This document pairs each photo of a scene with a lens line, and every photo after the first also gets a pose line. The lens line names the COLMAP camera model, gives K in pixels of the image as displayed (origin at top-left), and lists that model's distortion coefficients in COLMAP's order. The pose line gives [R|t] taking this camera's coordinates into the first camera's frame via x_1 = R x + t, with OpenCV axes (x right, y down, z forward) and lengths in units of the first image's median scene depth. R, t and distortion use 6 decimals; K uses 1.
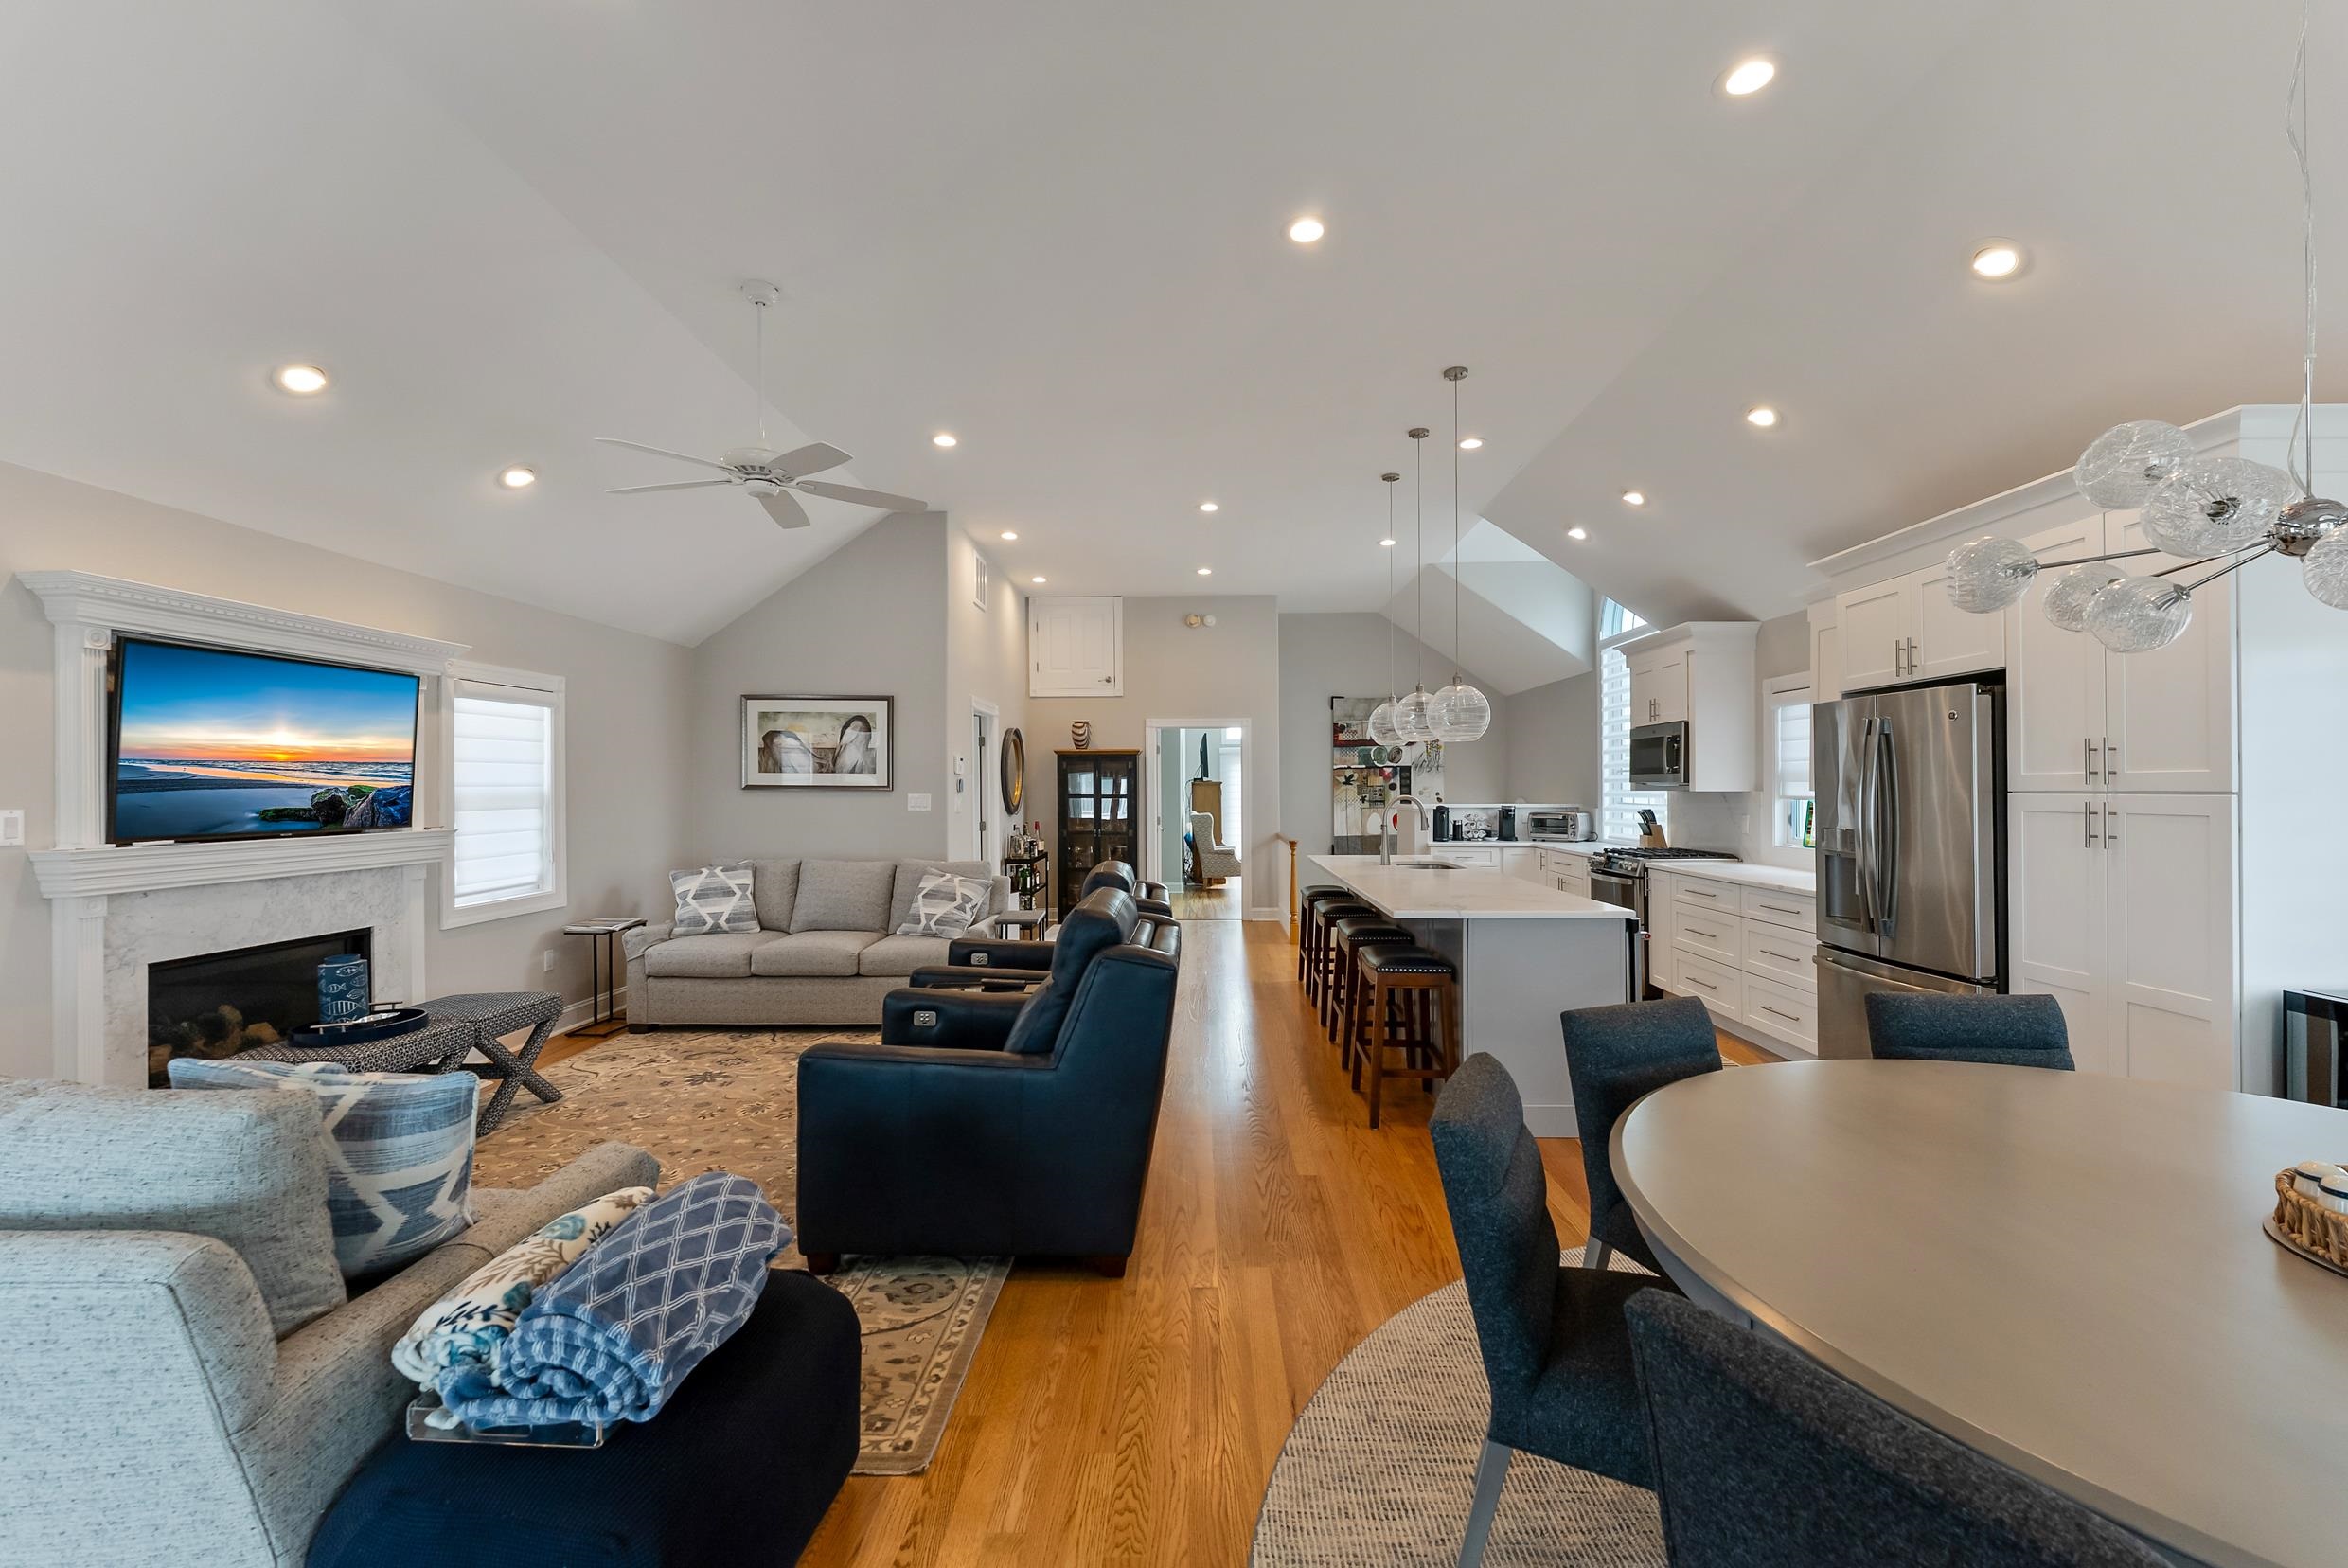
lens RADIAL K [[964.8, 0, 1174.0], [0, 964.8, 784.0], [0, 0, 1]] dist [0.003686, 0.000383]
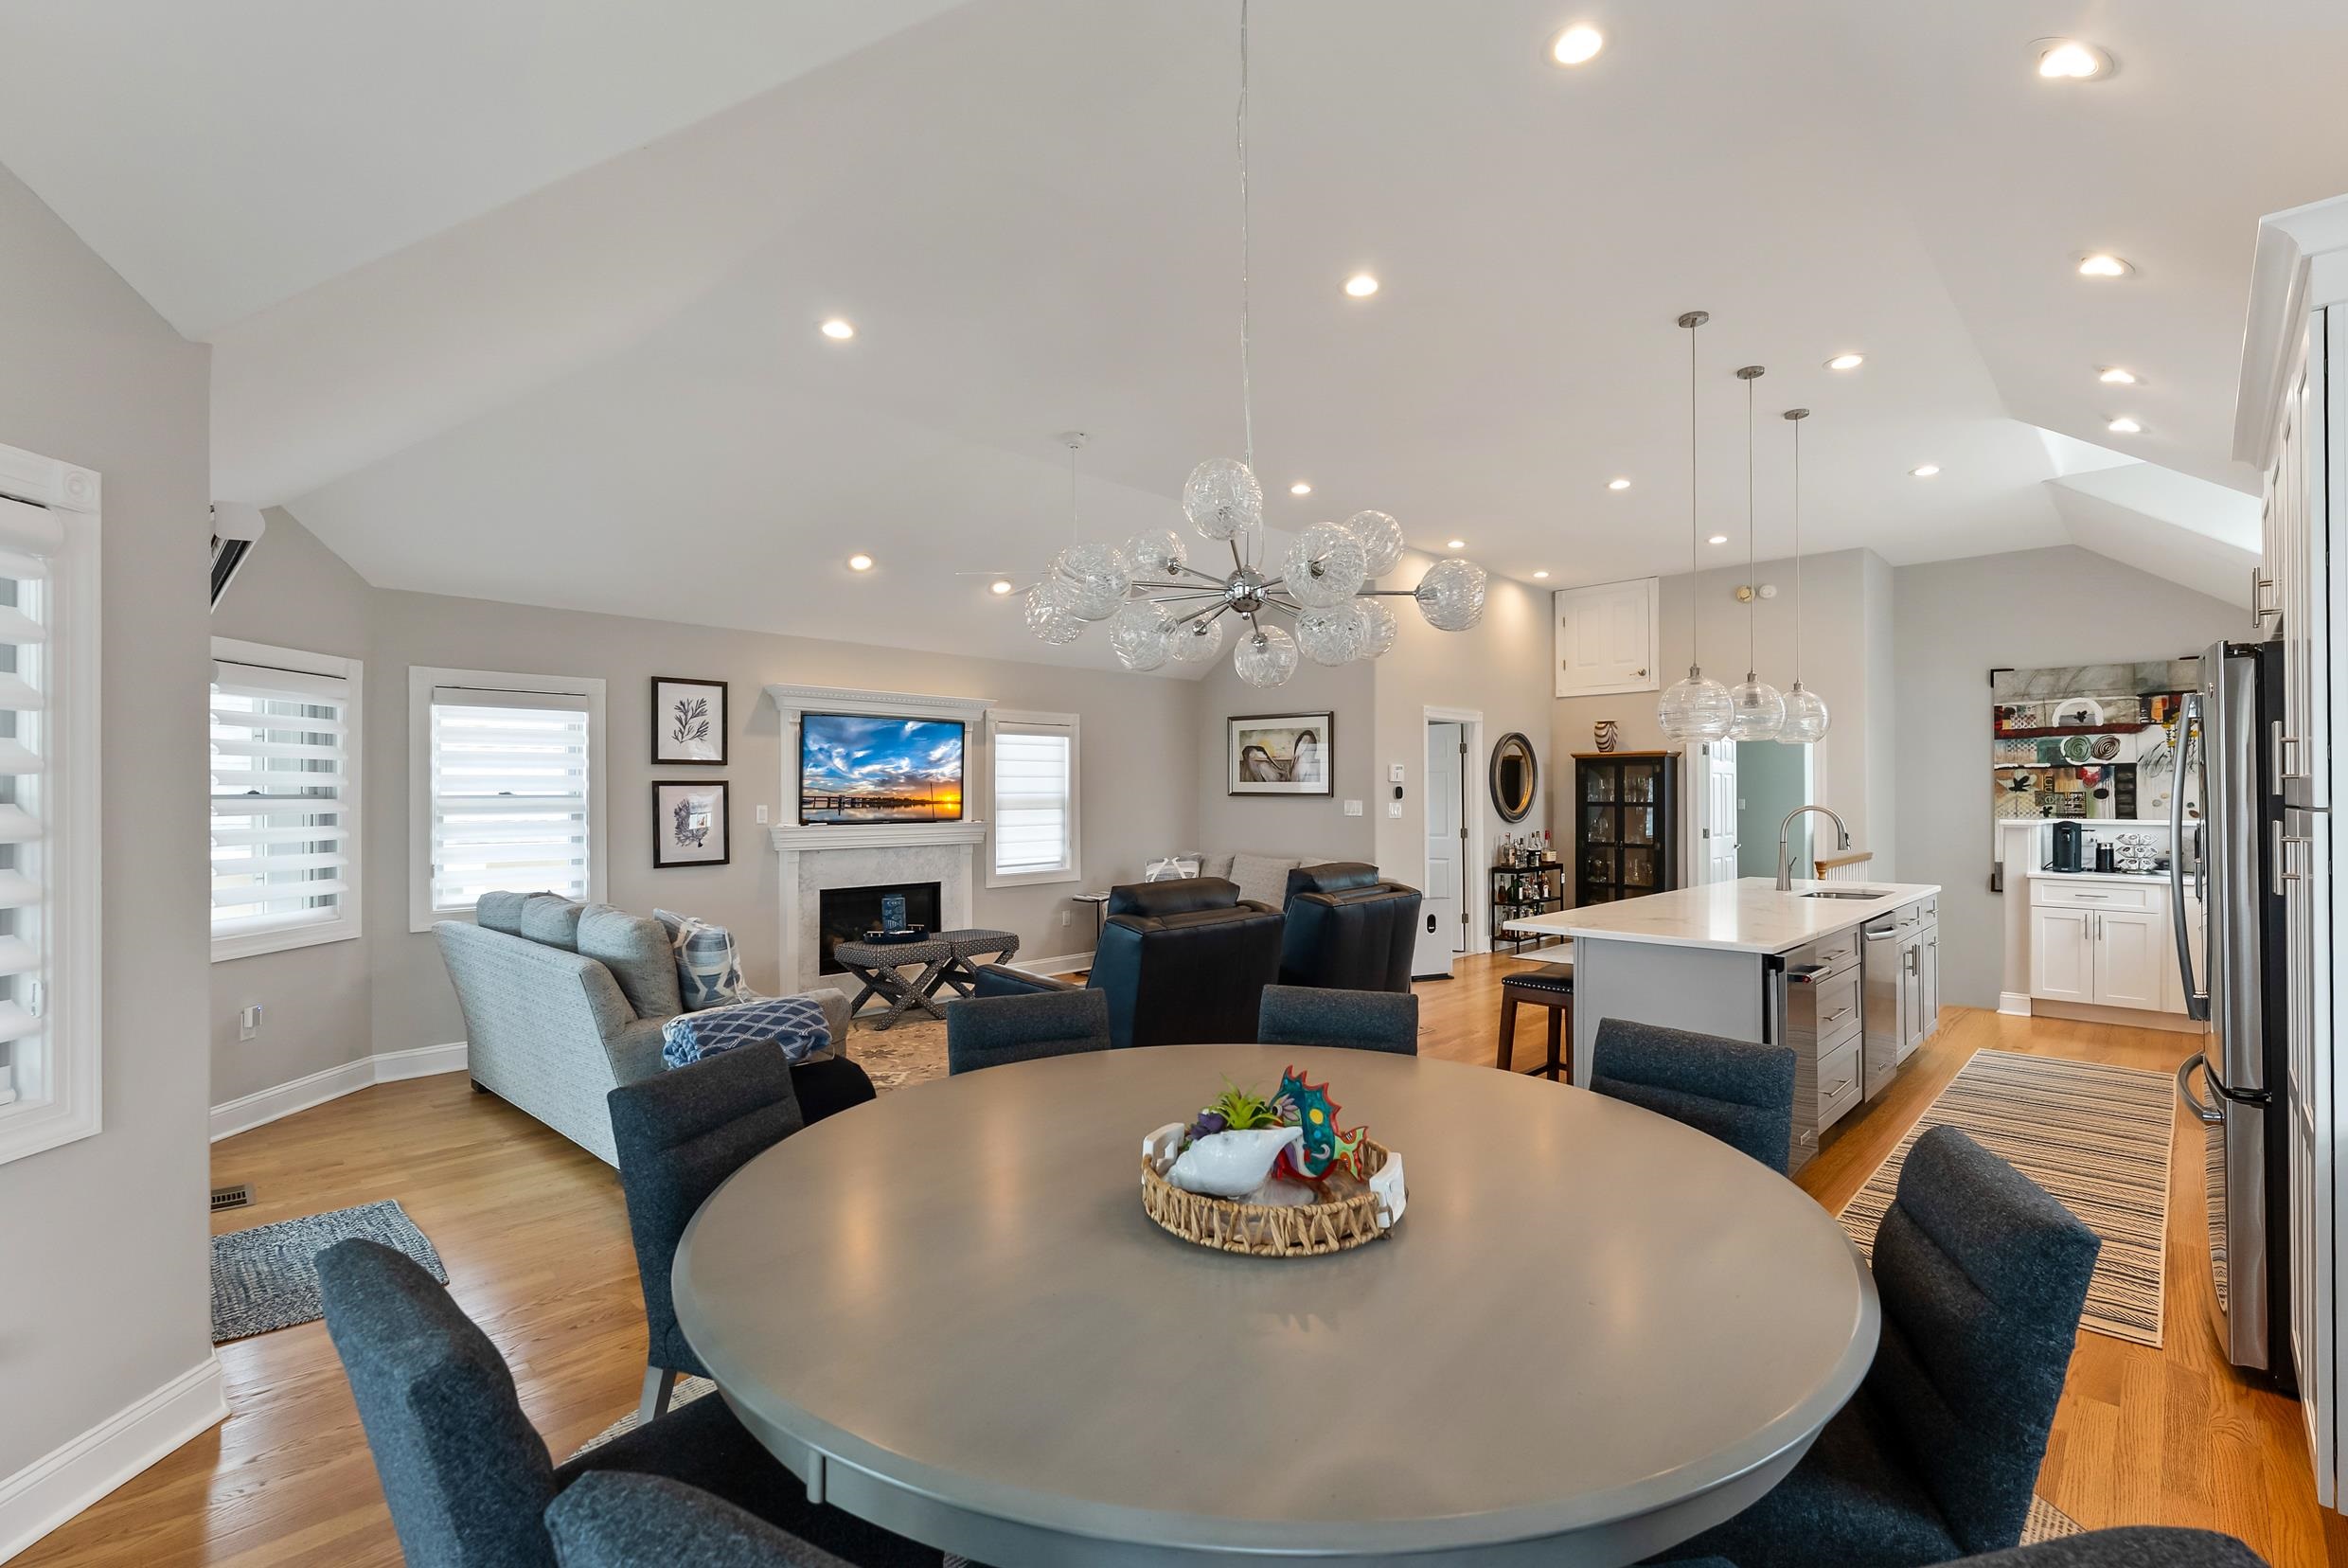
lens RADIAL K [[1057.1, 0, 1165.7], [0, 1057.1, 787.9], [0, 0, 1]] dist [0.001103, -0.000001]
pose [[0.730258, -0.002759, -0.683166, 0.393052], [0.001793, 0.999996, -0.002122, -0.001633], [0.683169, 0.000325, 0.730260, -0.012044]]
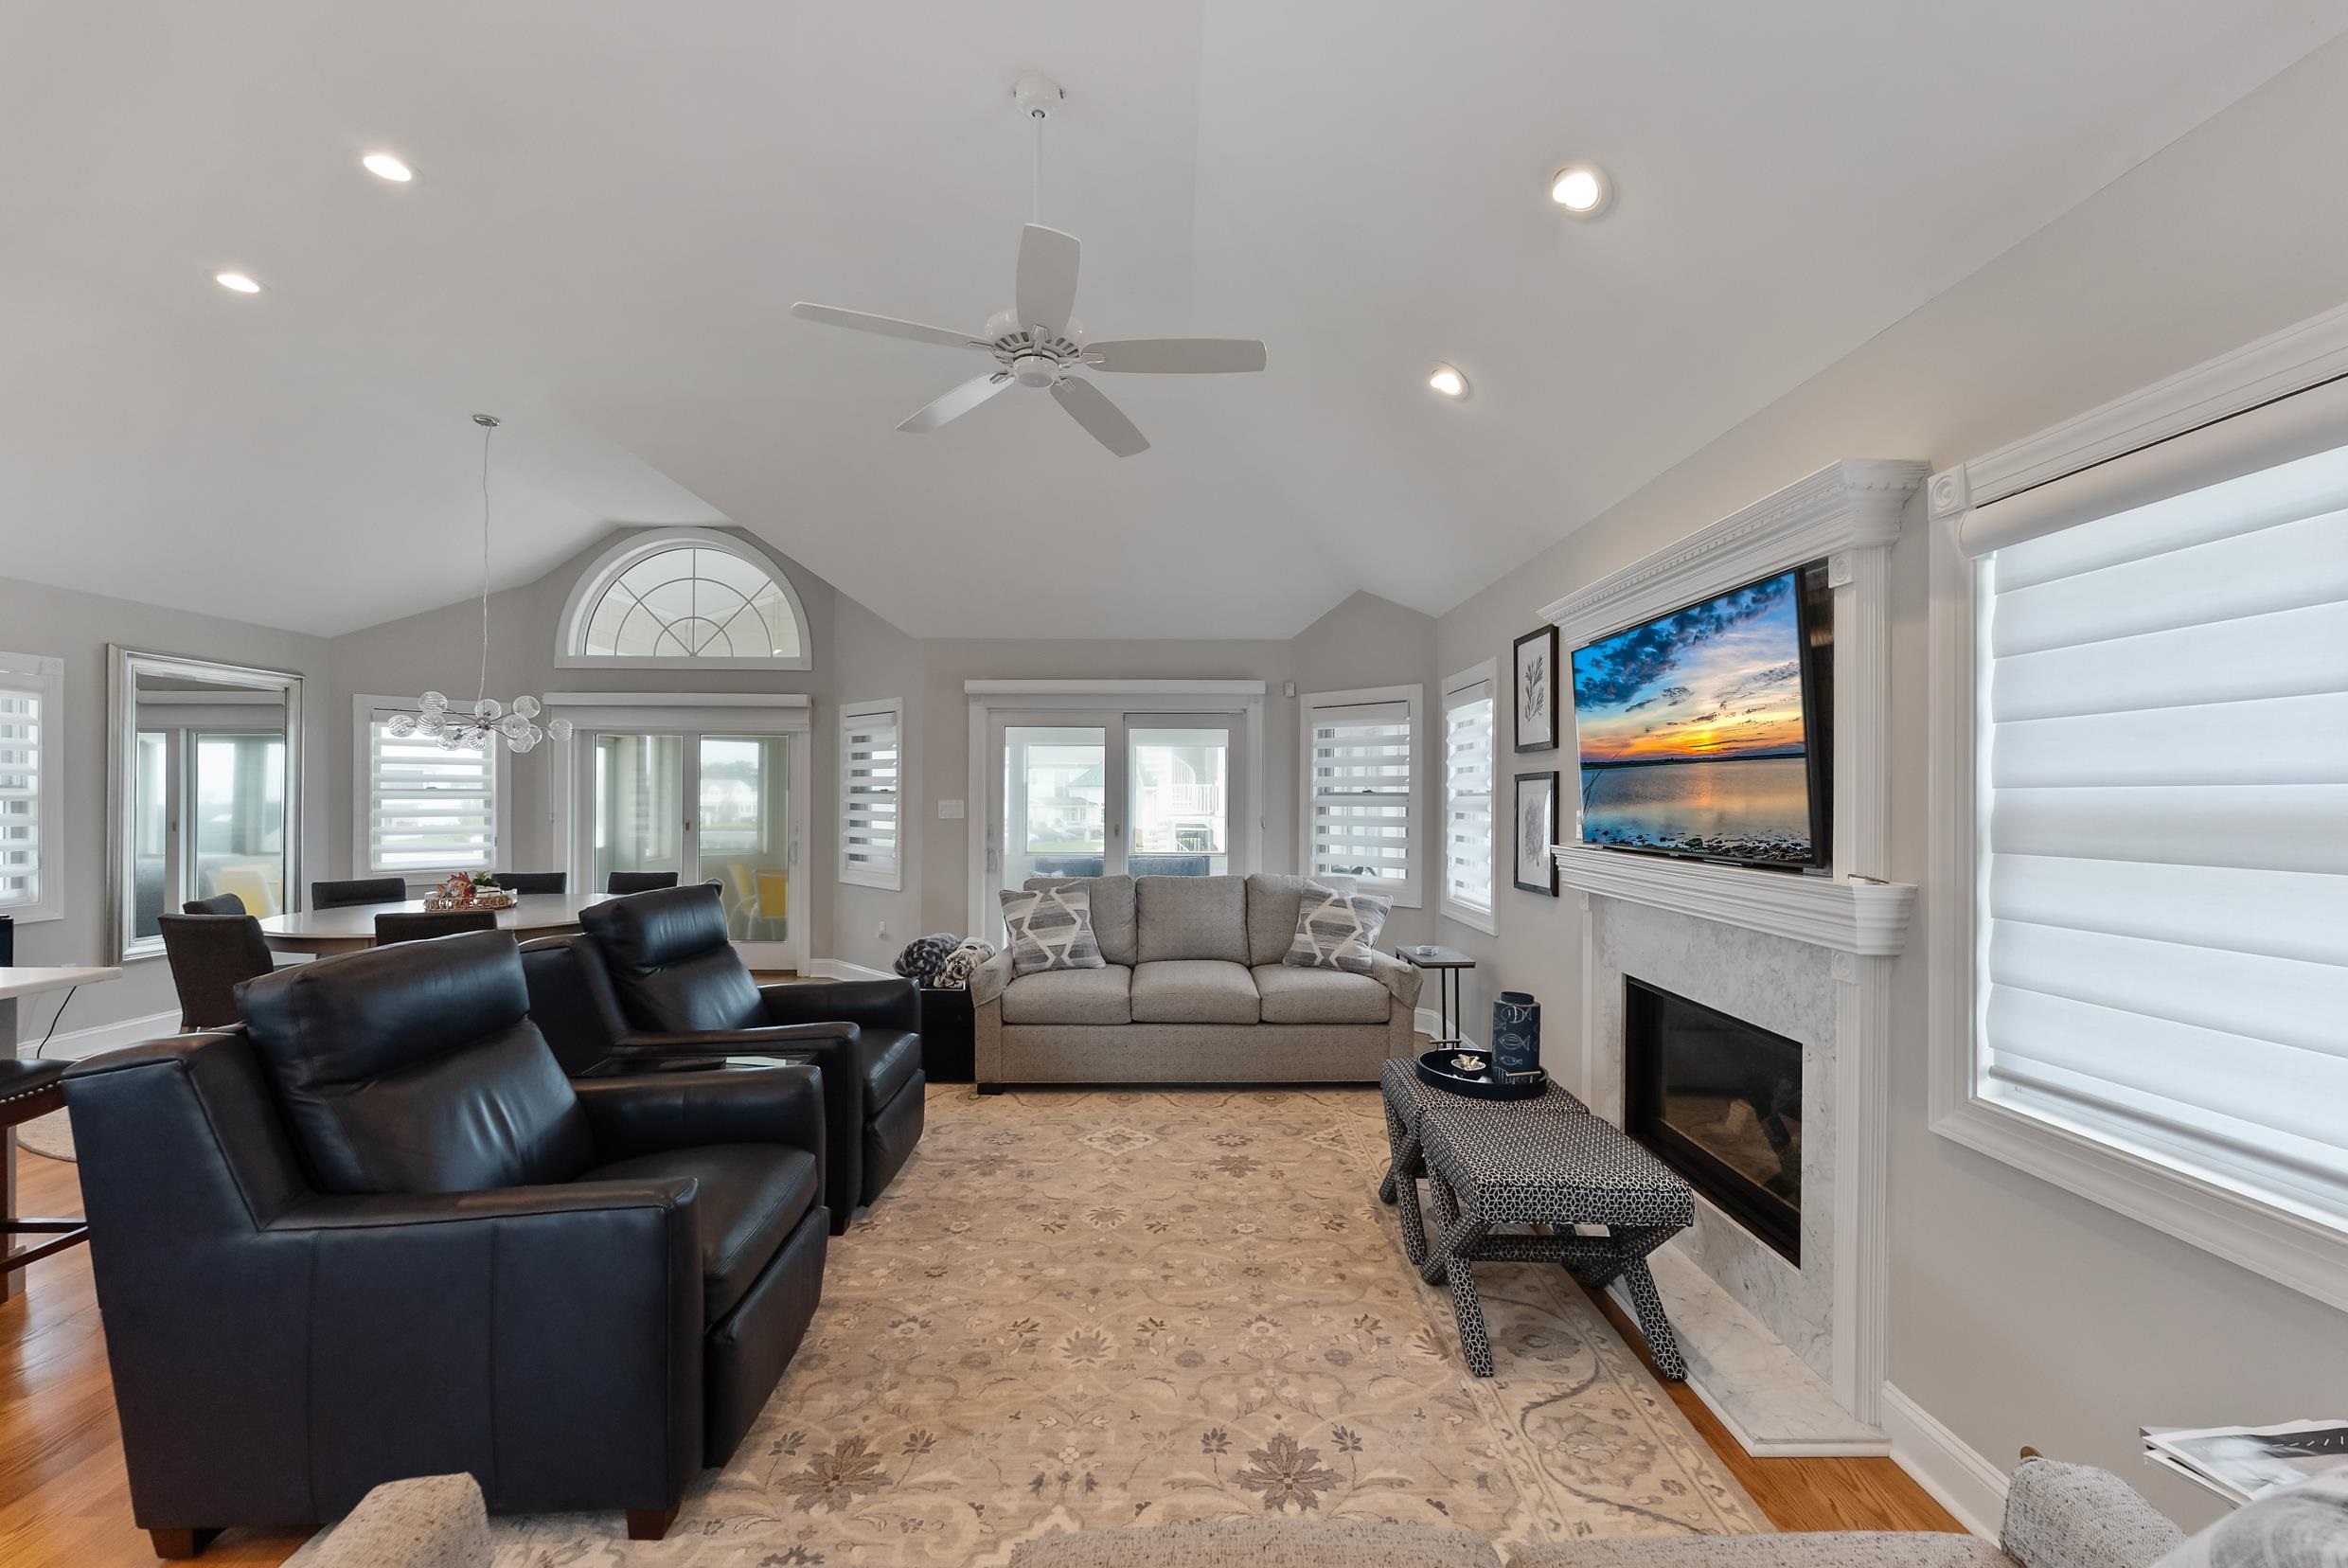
lens RADIAL K [[964.8, 0, 1174.0], [0, 964.8, 784.0], [0, 0, 1]] dist [0.003686, 0.000383]
pose [[-0.999681, 0.001242, -0.025239, -0.284181], [0.001589, 0.999904, -0.013750, 0.004248], [0.025219, -0.013786, -0.999587, 0.955551]]
